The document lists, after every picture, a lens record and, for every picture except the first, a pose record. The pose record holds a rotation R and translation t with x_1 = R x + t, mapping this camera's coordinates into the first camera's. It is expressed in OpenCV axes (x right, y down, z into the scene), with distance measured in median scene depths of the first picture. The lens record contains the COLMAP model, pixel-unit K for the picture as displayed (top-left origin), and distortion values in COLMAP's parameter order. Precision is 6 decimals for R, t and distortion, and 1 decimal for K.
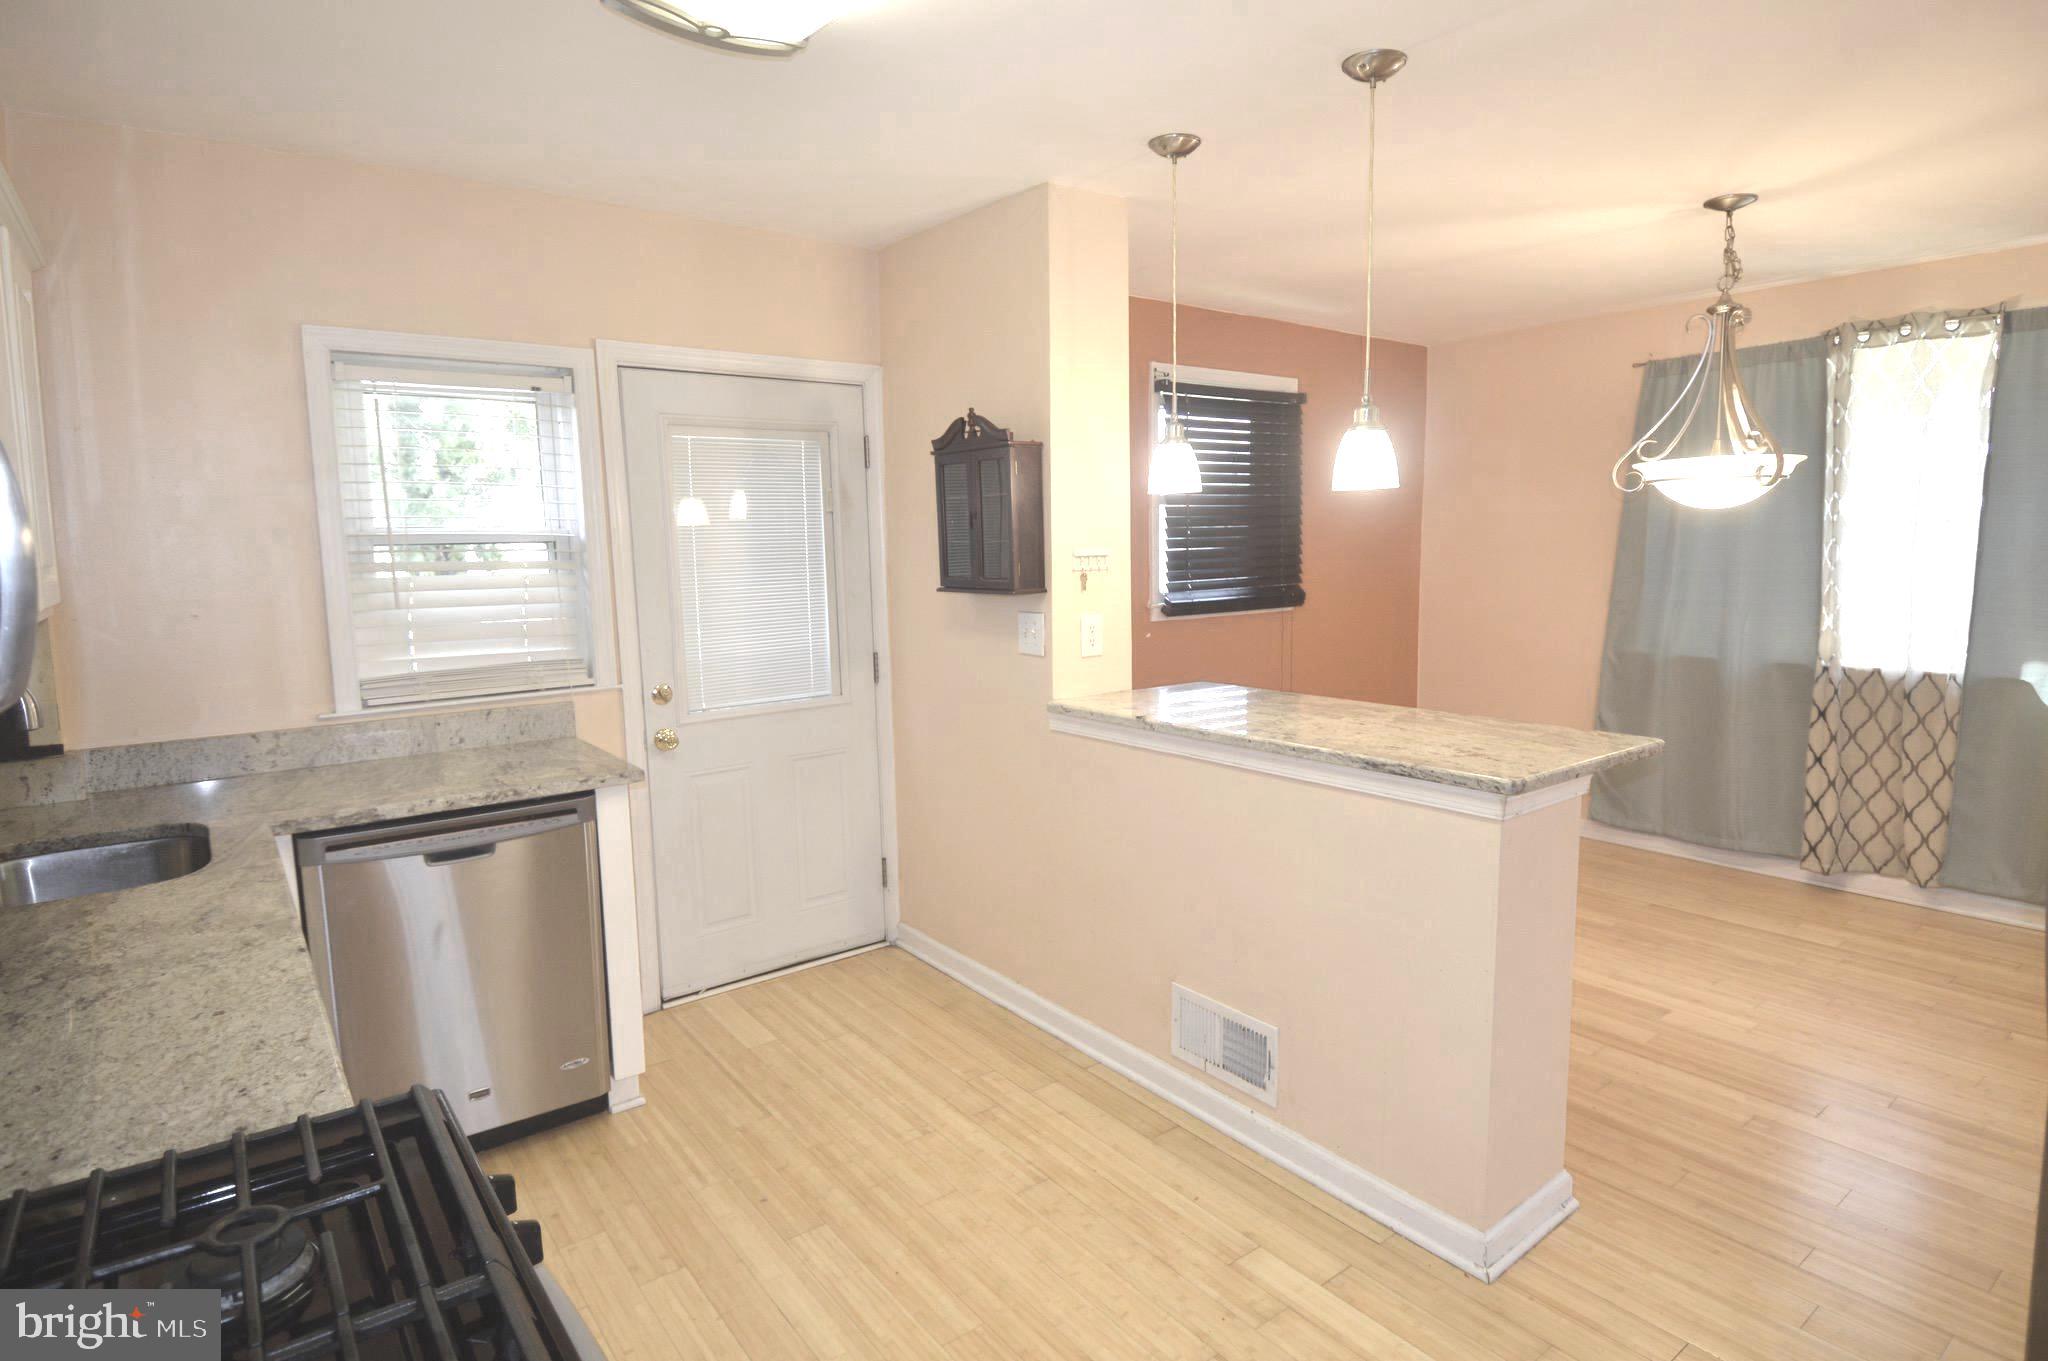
lens RADIAL K [[1091.7, 0, 1050.7], [0, 1091.7, 669.1], [0, 0, 1]] dist [0.013880, -0.021199]
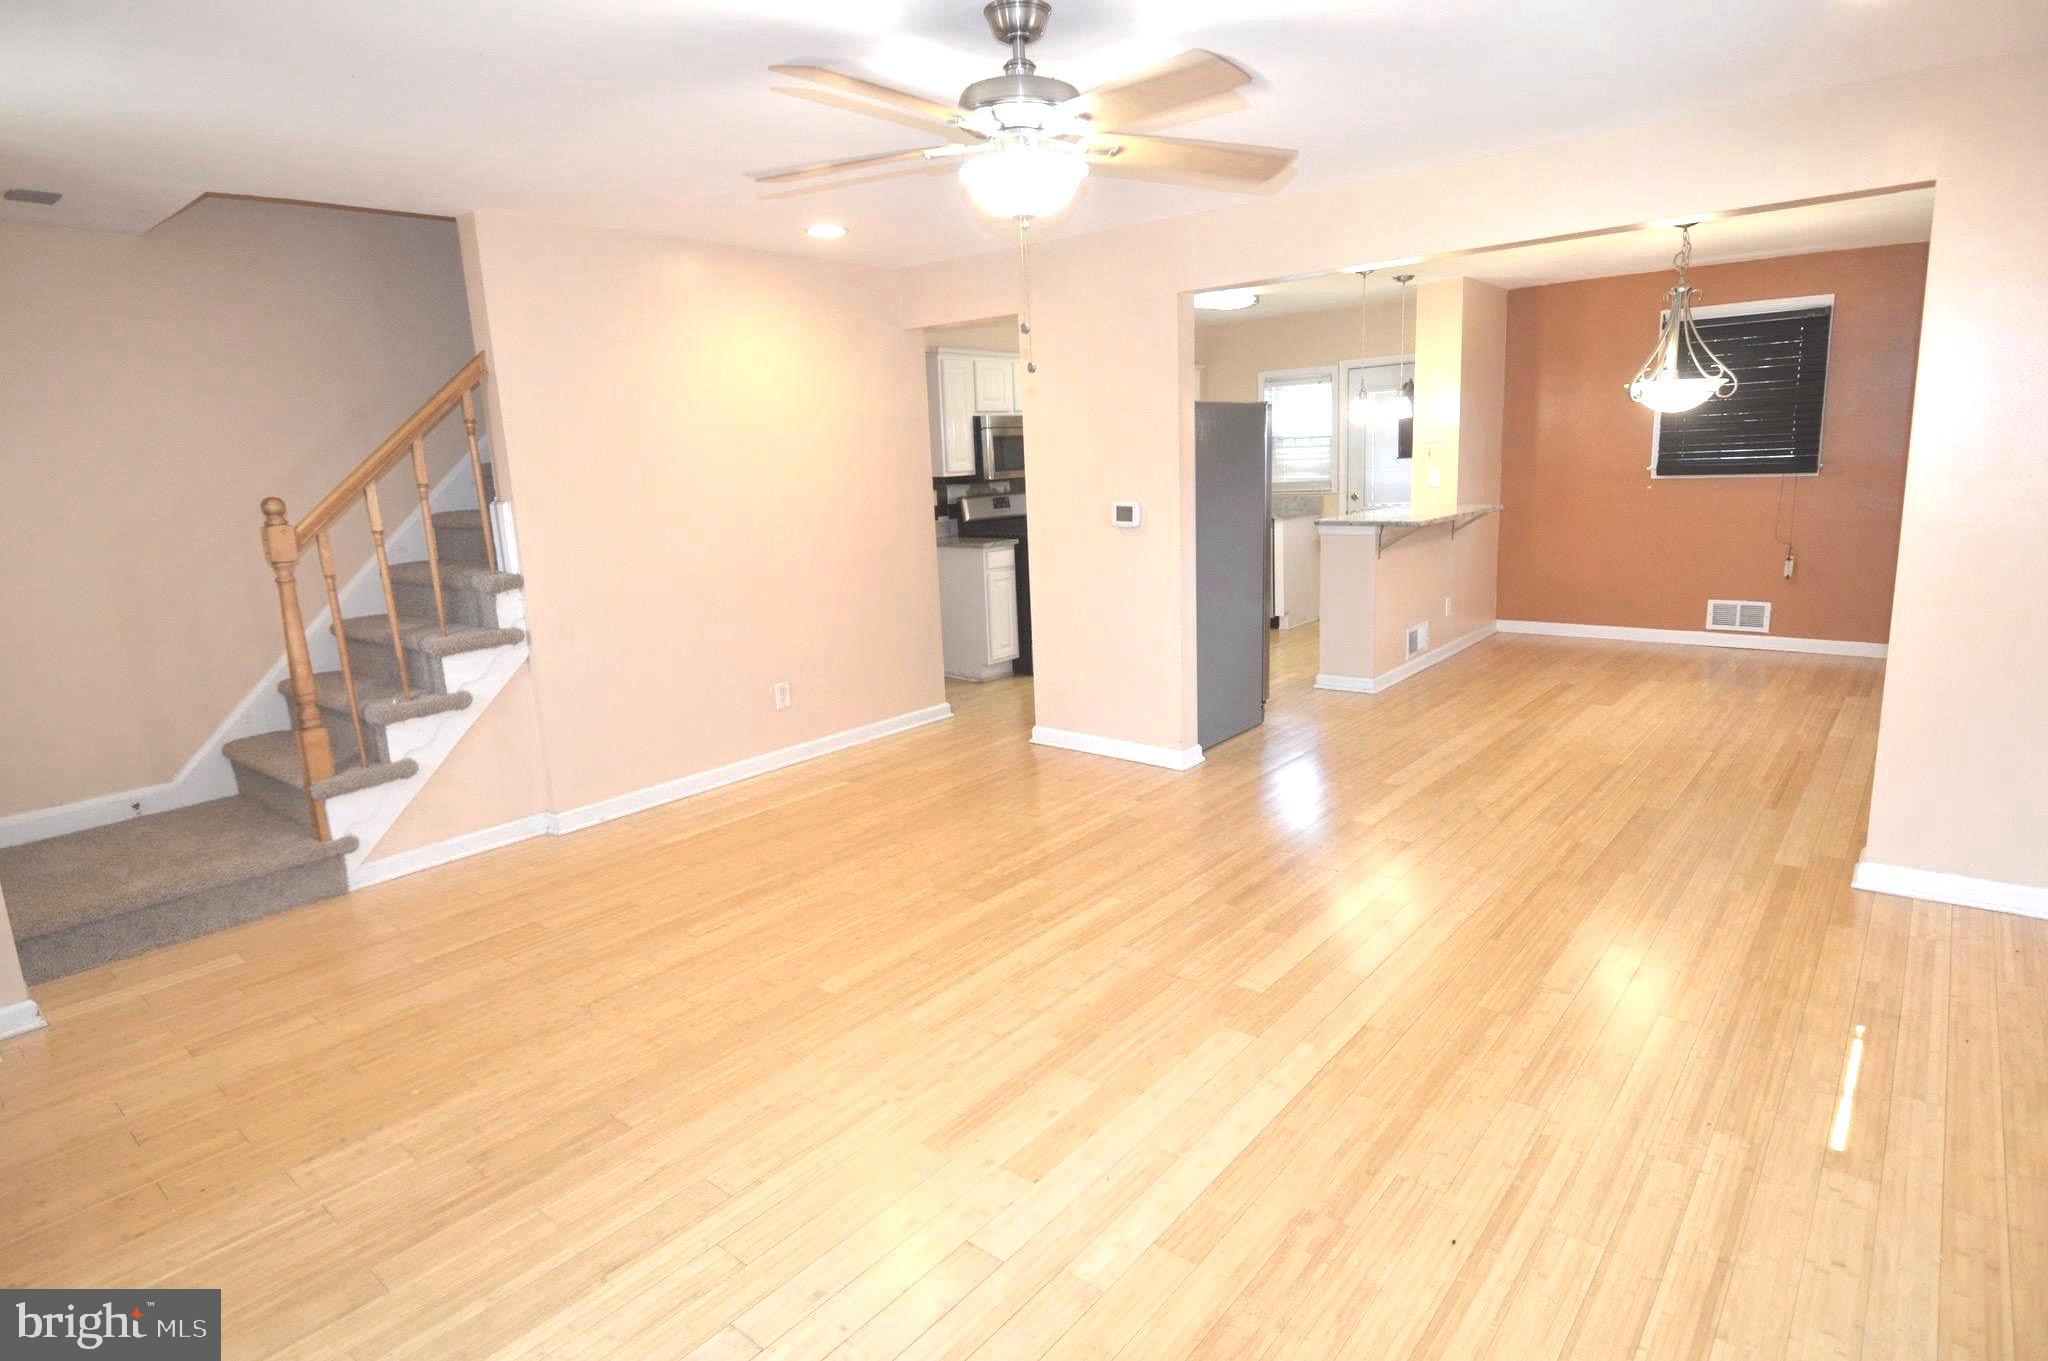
lens RADIAL K [[1091.7, 0, 1044.8], [0, 1091.7, 665.8], [0, 0, 1]] dist [0.013880, -0.021199]
pose [[0.217171, 0.195468, -0.956362, 2.198632], [-0.075703, 0.980167, 0.183143, -0.002789], [0.973194, 0.032626, 0.227661, -0.306313]]
